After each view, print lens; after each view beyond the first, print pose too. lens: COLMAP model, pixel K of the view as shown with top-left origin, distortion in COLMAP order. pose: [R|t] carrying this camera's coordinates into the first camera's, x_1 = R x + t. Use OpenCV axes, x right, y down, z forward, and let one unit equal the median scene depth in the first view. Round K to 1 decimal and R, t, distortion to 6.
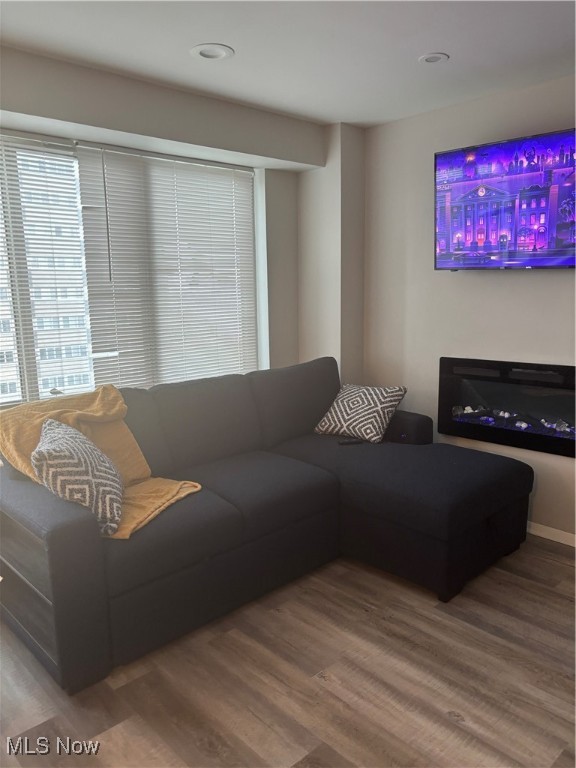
lens RADIAL K [[580.6, 0, 292.2], [0, 580.6, 388.4], [0, 0, 1]] dist [0.050451, -0.060506]
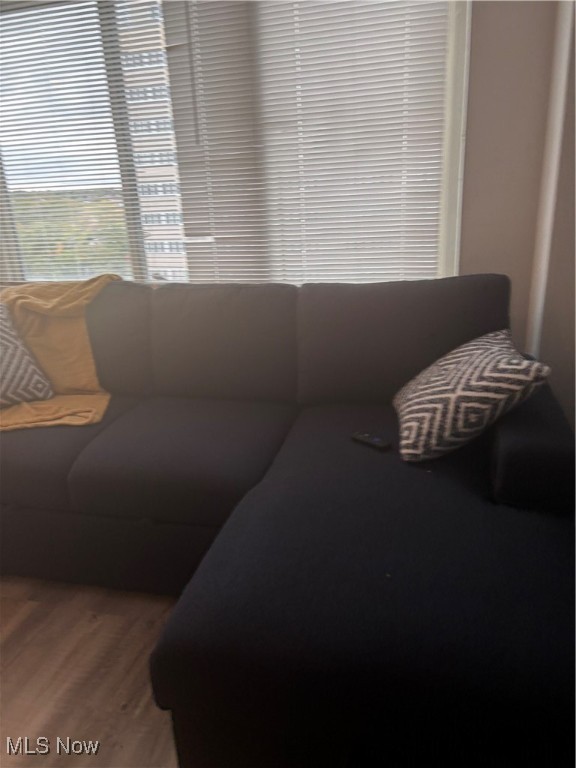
lens RADIAL K [[580.6, 0, 282.7], [0, 580.6, 384.6], [0, 0, 1]] dist [0.050451, -0.060506]
pose [[0.526801, 0.269556, -0.806114, 0.483360], [-0.103719, 0.961681, 0.253795, -0.083979], [0.843637, -0.050090, 0.534573, 0.658720]]
